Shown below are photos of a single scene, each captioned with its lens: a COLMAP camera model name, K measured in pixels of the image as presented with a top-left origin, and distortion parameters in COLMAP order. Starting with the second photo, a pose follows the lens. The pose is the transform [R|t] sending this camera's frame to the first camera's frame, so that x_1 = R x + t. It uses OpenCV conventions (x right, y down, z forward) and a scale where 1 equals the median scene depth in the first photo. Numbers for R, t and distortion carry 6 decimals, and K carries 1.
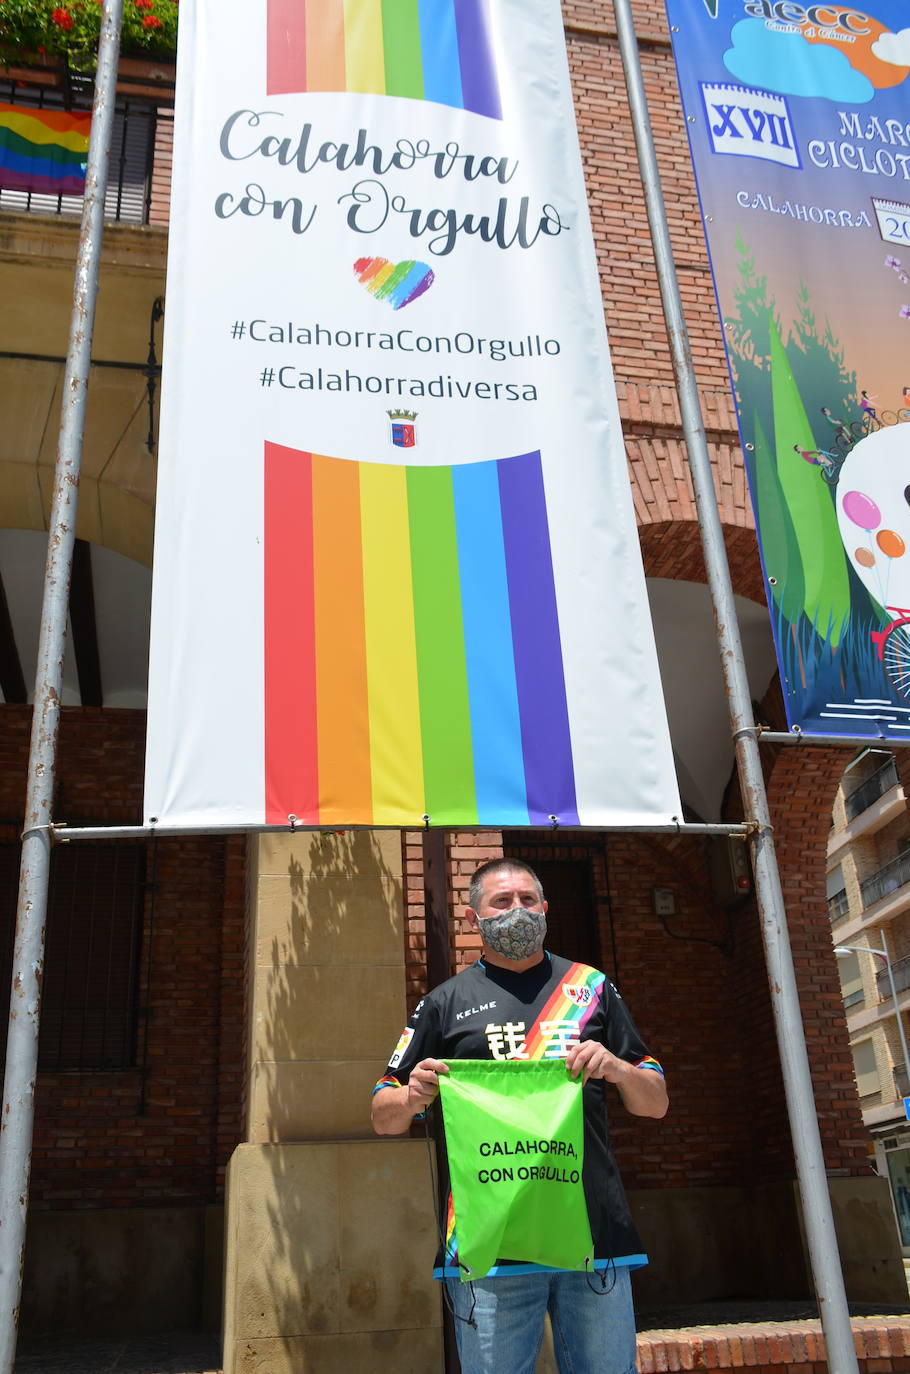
lens RADIAL K [[1294.7, 0, 455.0], [0, 1294.7, 687.0], [0, 0, 1]] dist [-0.048300, -0.001407]
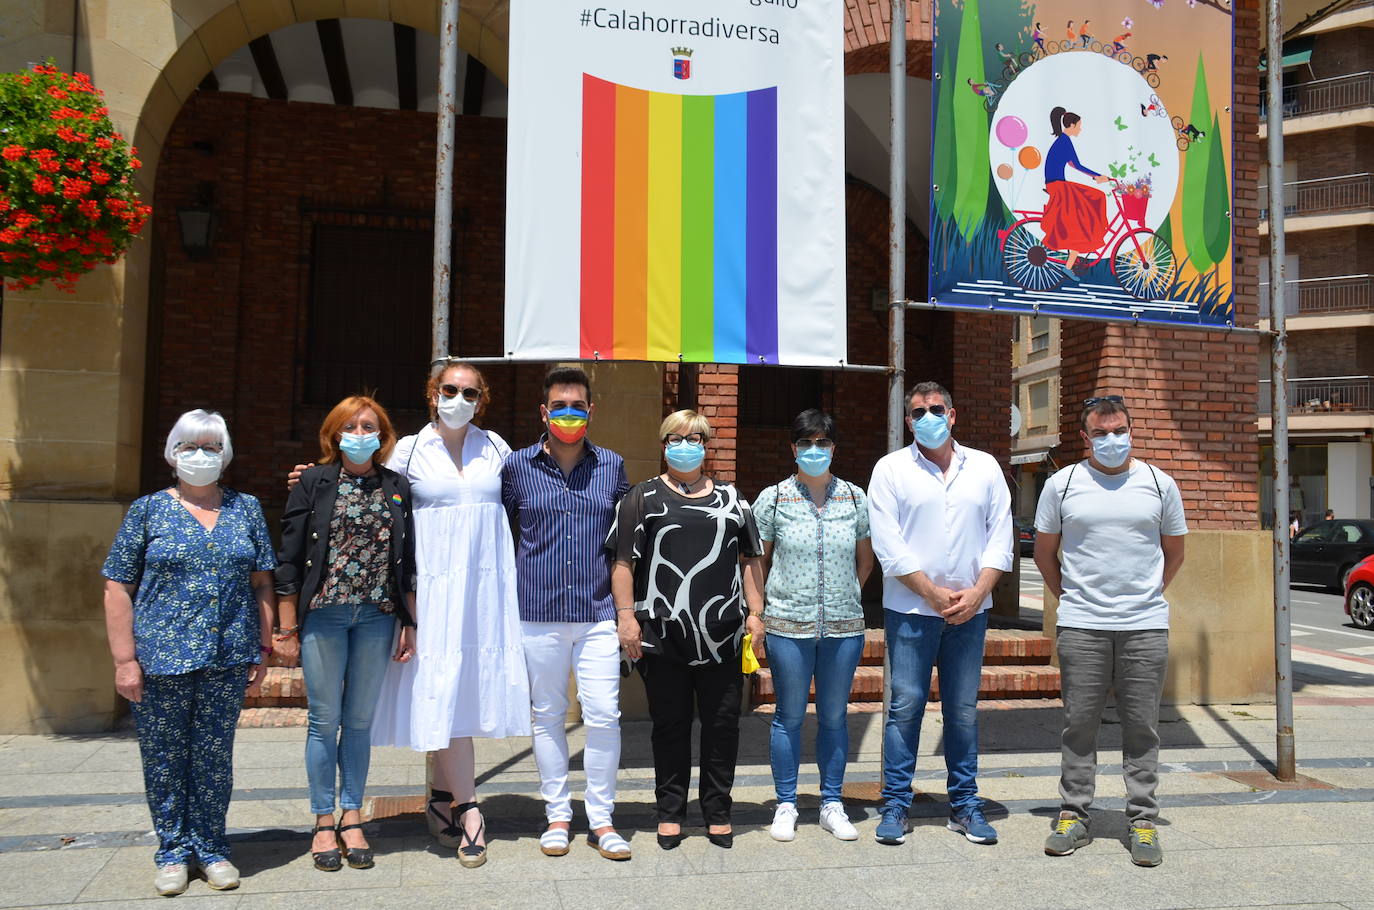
lens RADIAL K [[1294.7, 0, 687.0], [0, 1294.7, 455.0], [0, 0, 1]] dist [-0.048300, -0.001407]
pose [[0.997559, 0.069204, -0.009336, 0.007384], [-0.060934, 0.927946, 0.367699, -0.323568], [0.034109, -0.366233, 0.929898, -0.447883]]
